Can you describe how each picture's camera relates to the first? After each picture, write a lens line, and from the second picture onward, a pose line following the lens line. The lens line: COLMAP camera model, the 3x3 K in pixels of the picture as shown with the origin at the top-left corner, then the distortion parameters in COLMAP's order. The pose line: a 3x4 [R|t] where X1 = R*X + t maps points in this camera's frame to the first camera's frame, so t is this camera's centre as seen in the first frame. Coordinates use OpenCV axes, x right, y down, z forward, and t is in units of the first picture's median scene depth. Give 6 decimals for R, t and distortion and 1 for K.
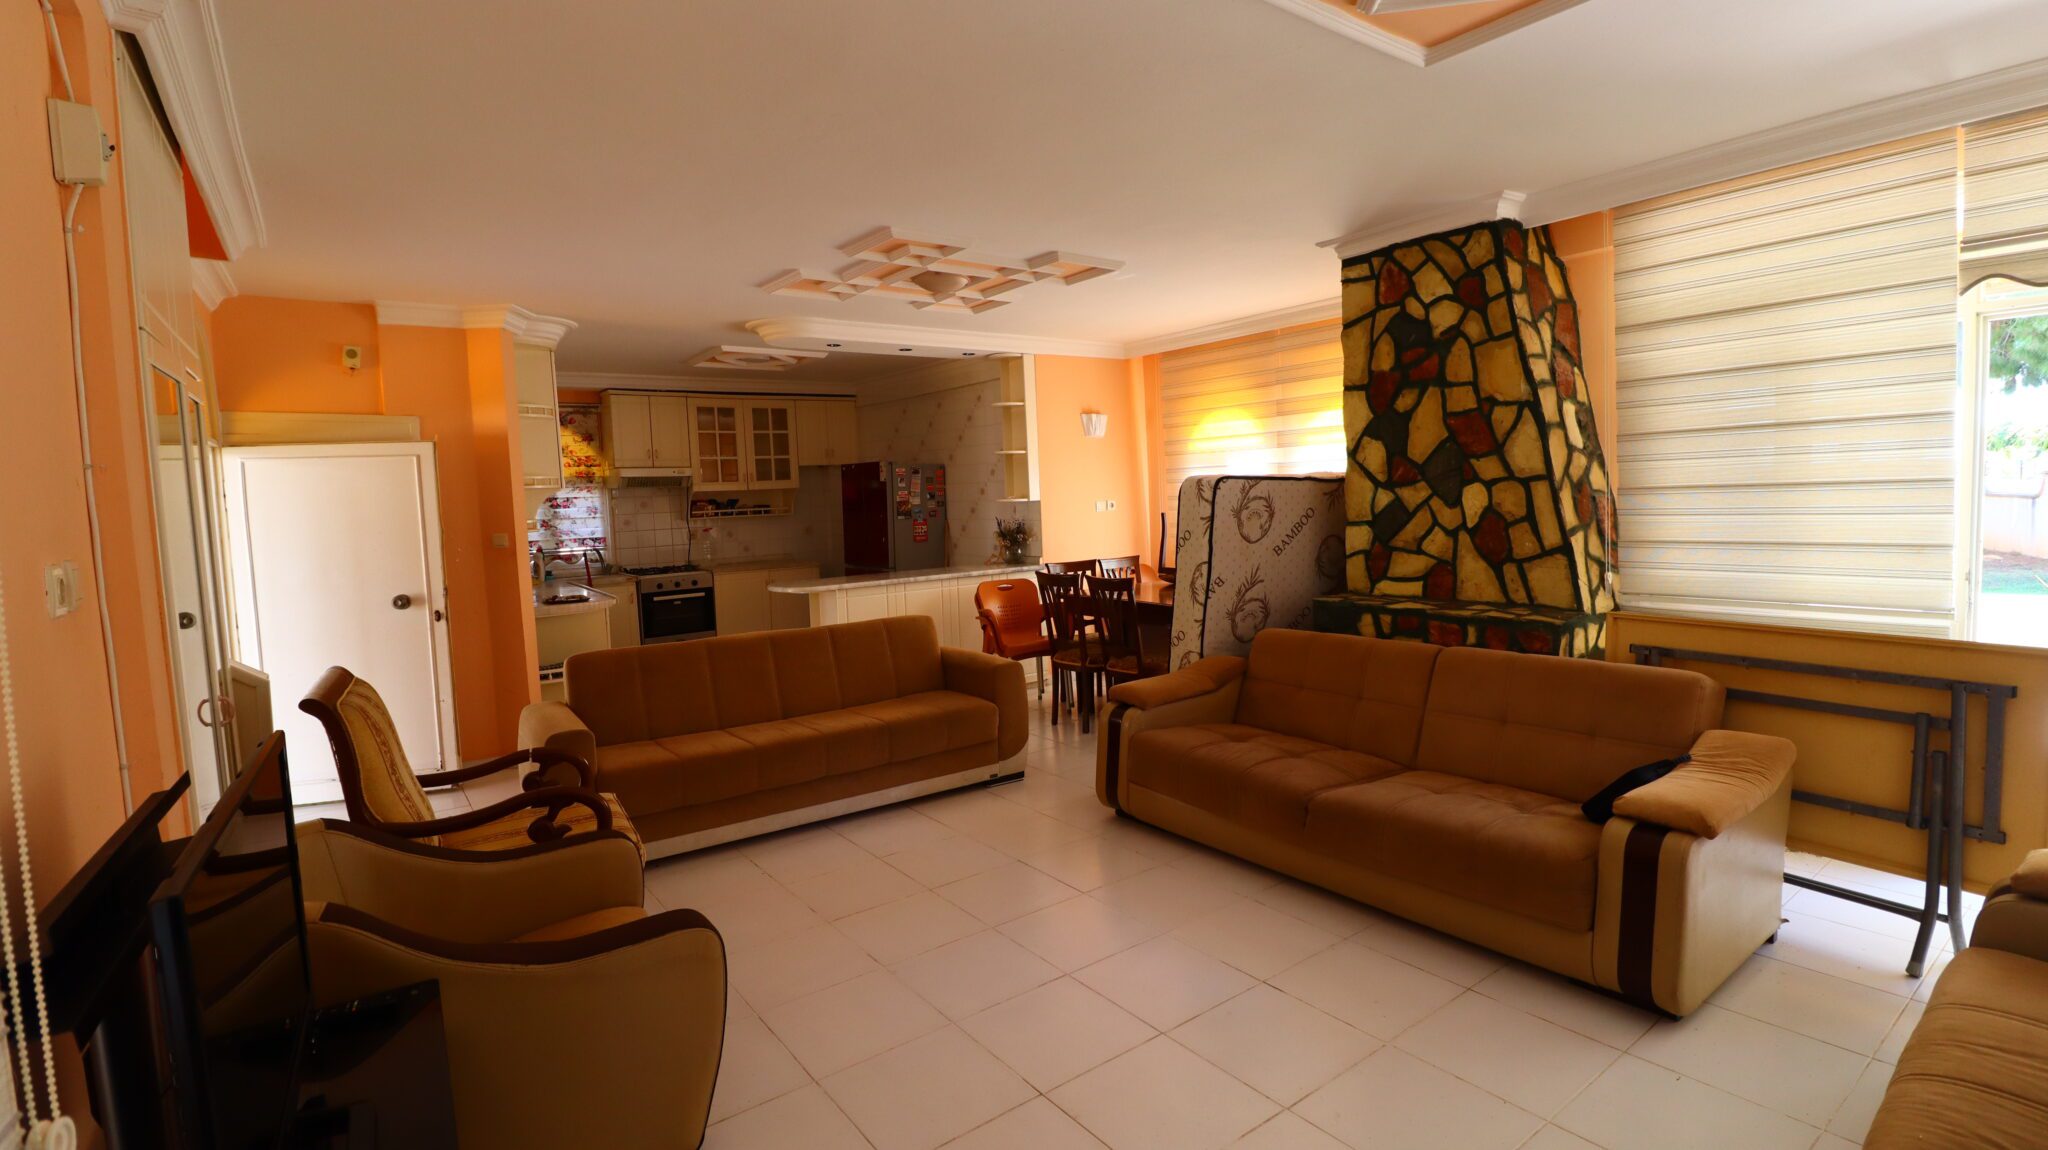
lens RADIAL K [[944.6, 0, 1036.8], [0, 944.6, 561.8], [0, 0, 1]] dist [-0.003325, -0.010900]
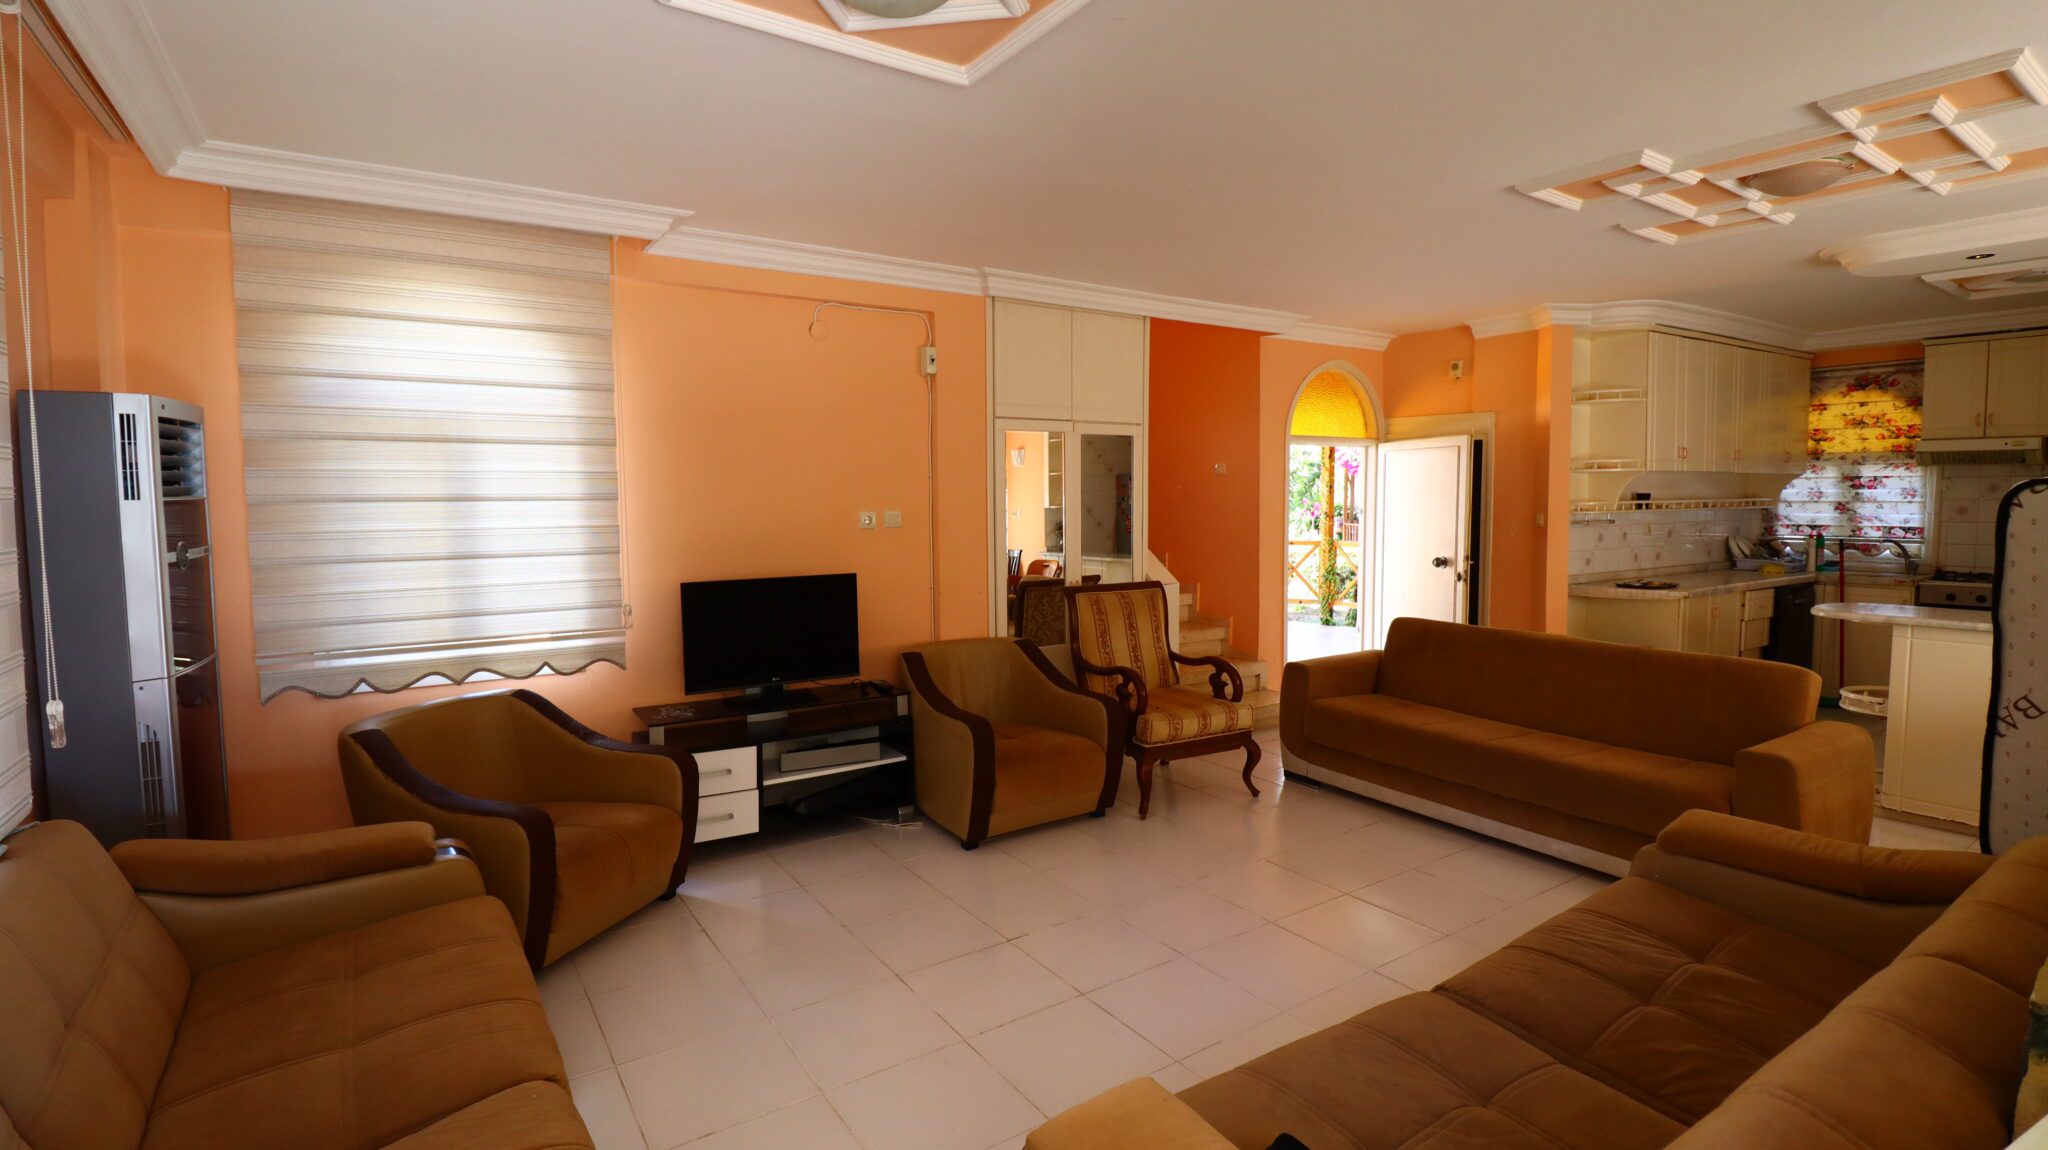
lens RADIAL K [[944.6, 0, 1041.6], [0, 944.6, 567.3], [0, 0, 1]] dist [-0.003325, -0.010900]
pose [[-0.046404, 0.113659, -0.992436, 0.361518], [-0.062474, 0.991231, 0.116442, -0.038242], [0.996967, 0.067405, -0.038896, 0.300241]]
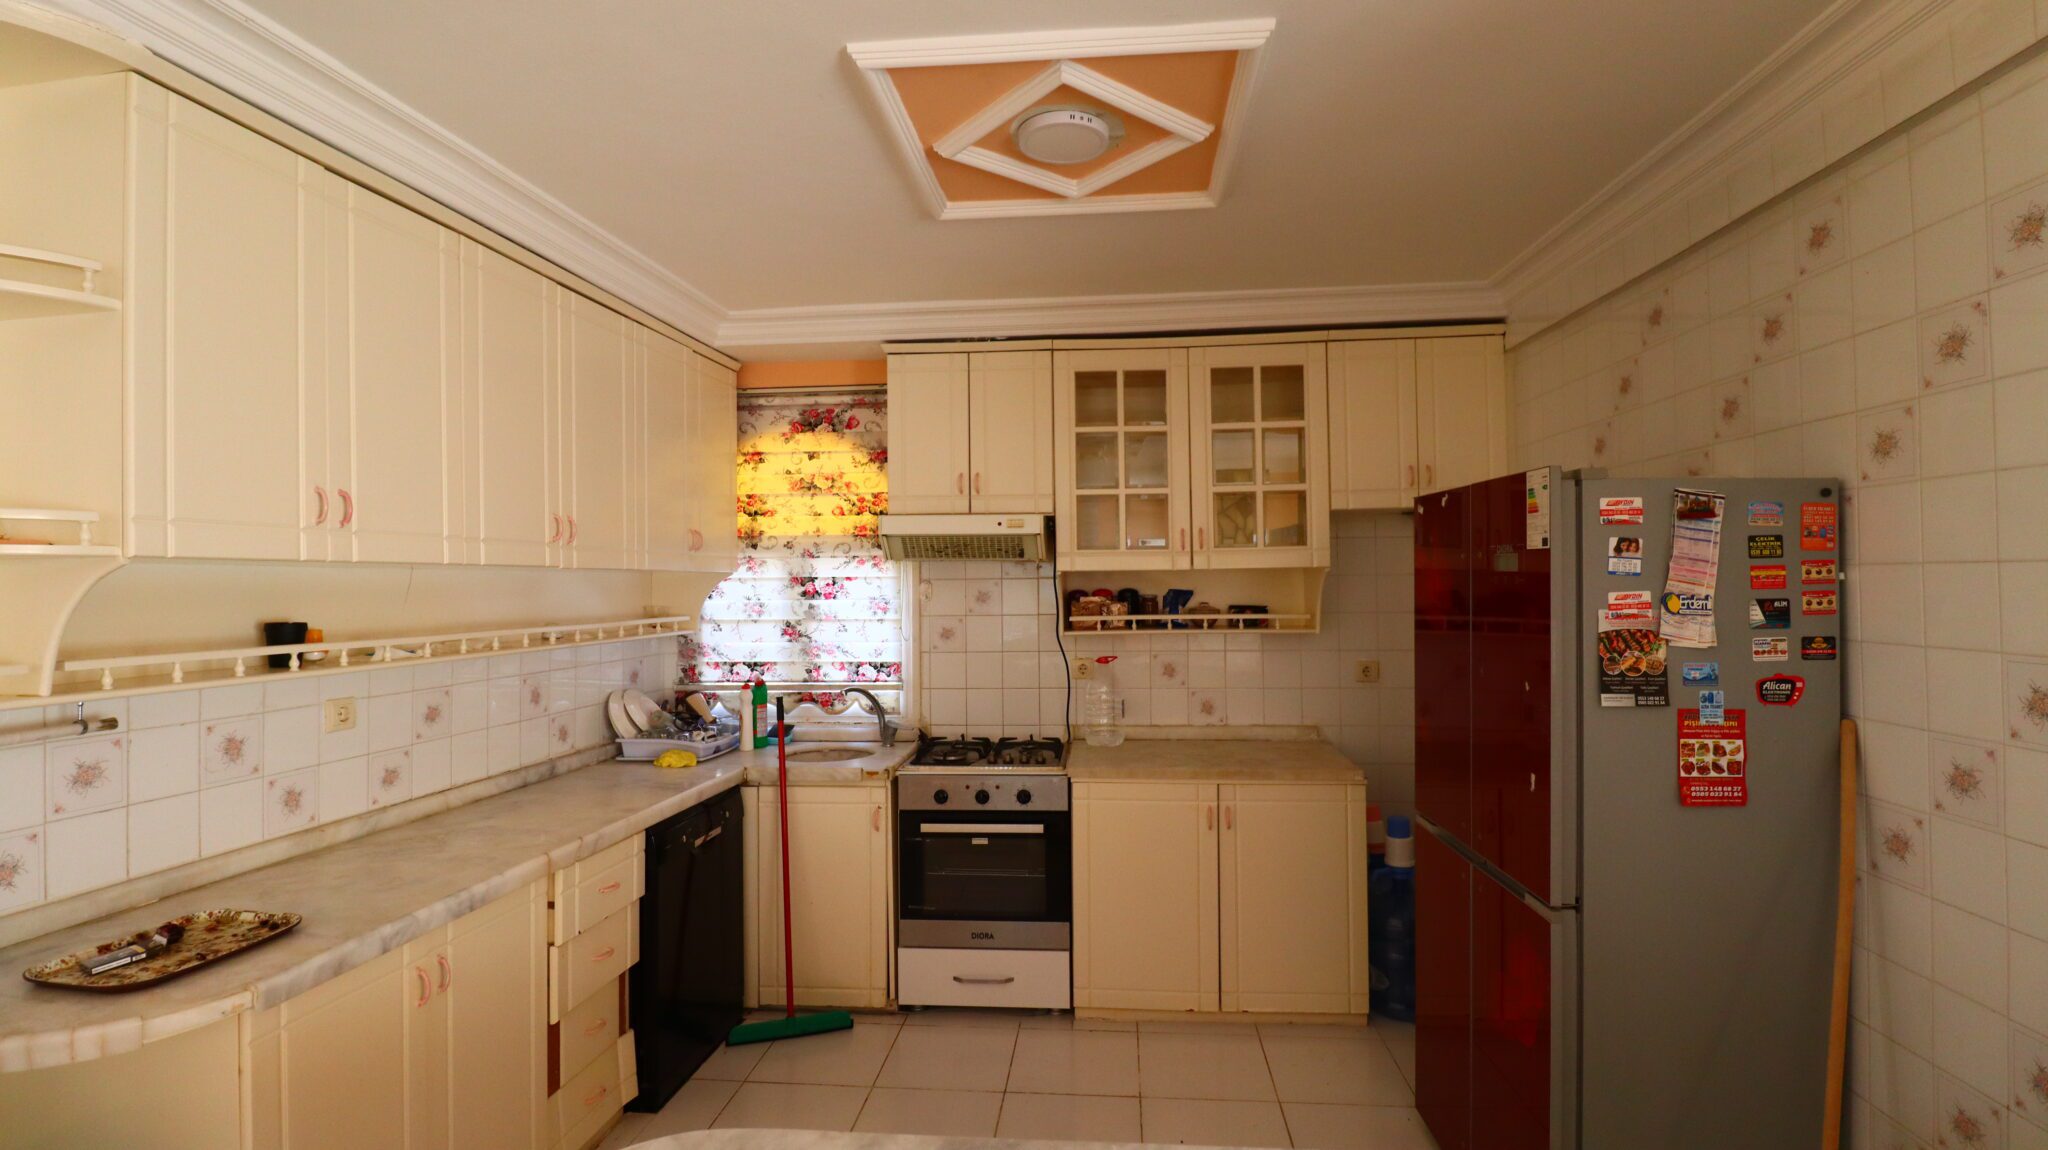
lens RADIAL K [[944.6, 0, 1030.6], [0, 944.6, 559.9], [0, 0, 1]] dist [-0.003325, -0.010900]
pose [[0.737424, 0.015240, -0.675258, -0.089733], [-0.068030, 0.996337, -0.051807, -0.058080], [0.671995, 0.084142, 0.735760, 0.698922]]
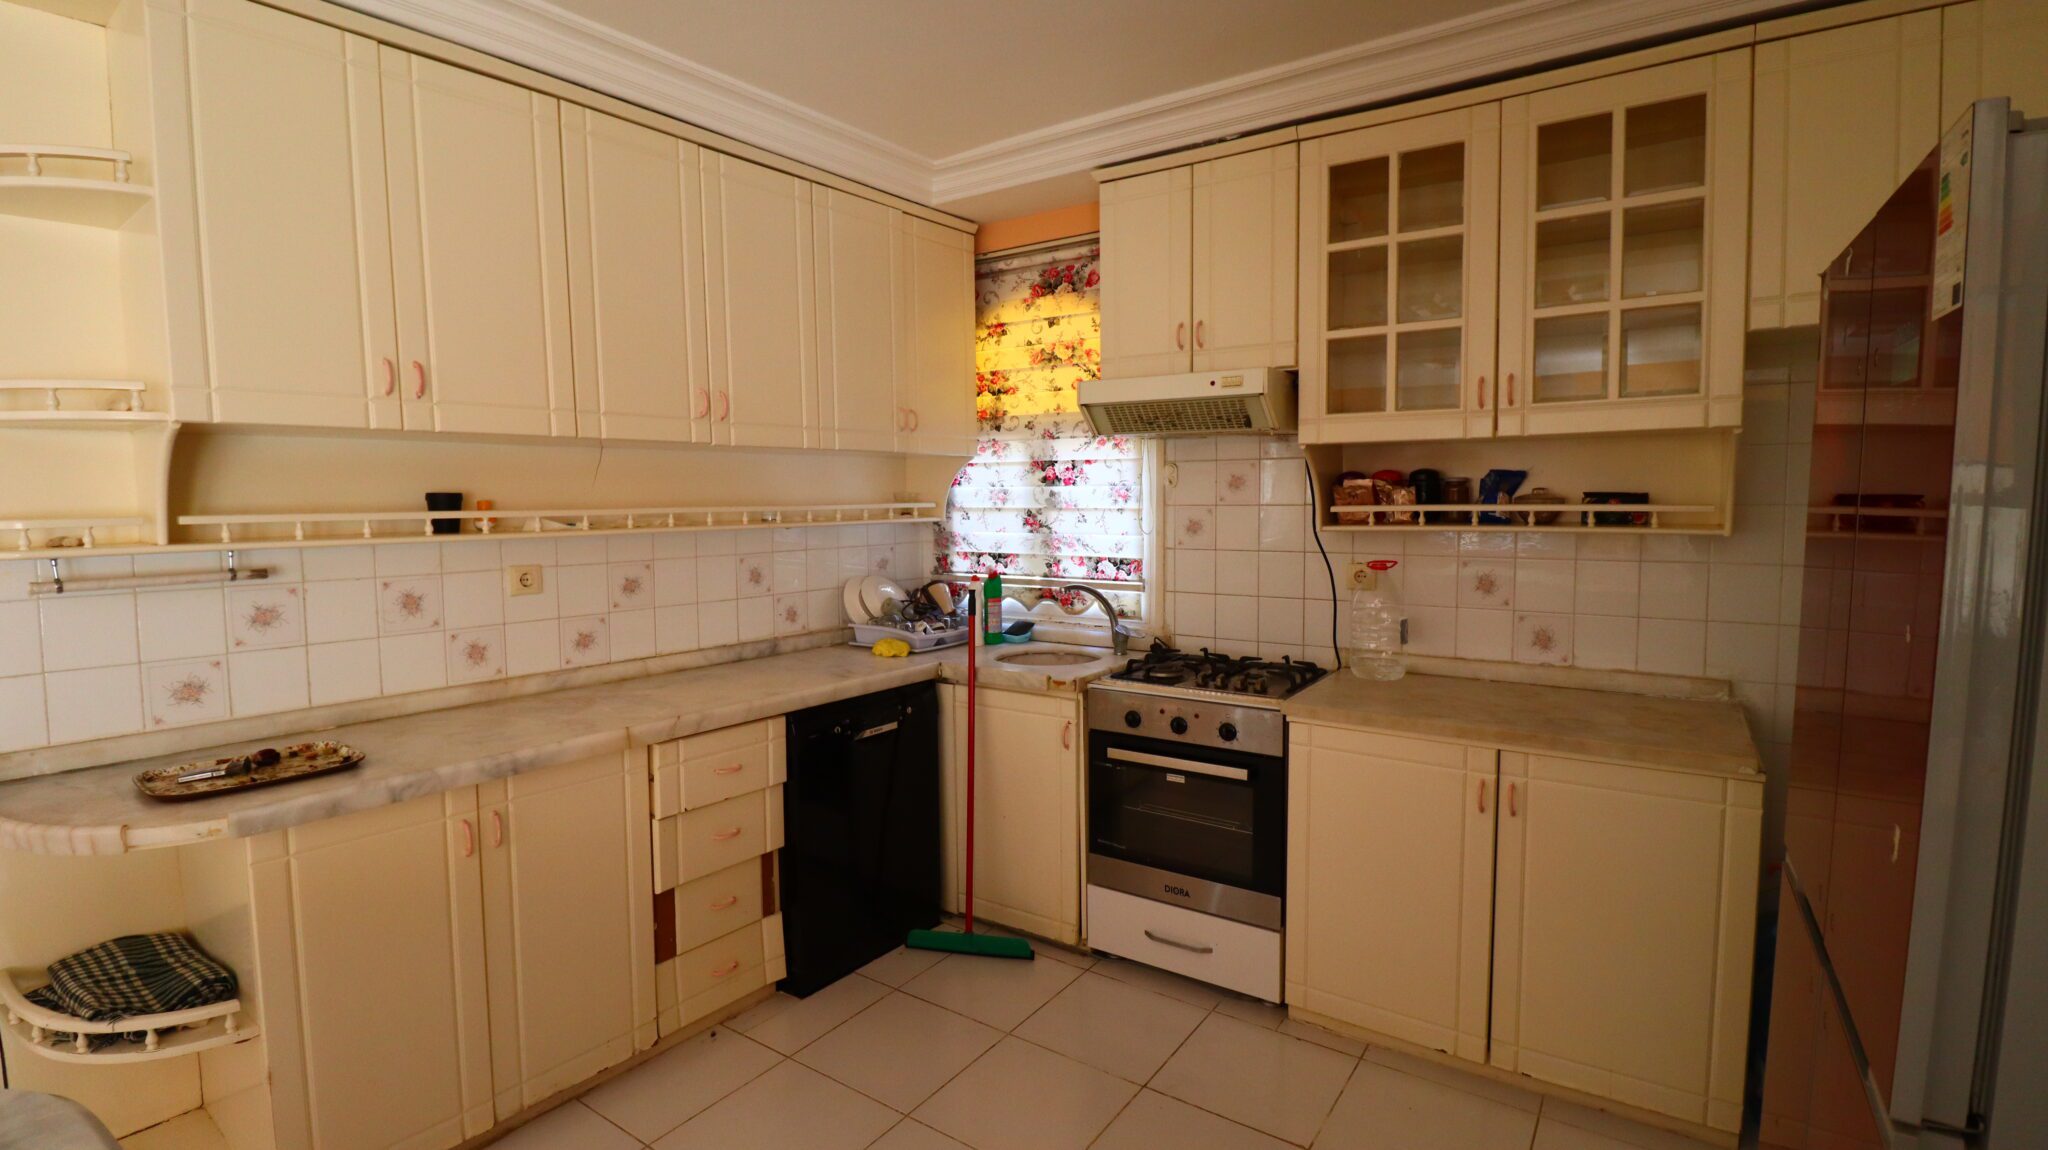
lens RADIAL K [[944.6, 0, 1024.3], [0, 944.6, 561.6], [0, 0, 1]] dist [-0.003325, -0.010900]
pose [[0.307355, 0.103779, -0.945919, -0.089870], [-0.073455, 0.993657, 0.085149, -0.056706], [0.948756, 0.043312, 0.313028, 0.836169]]
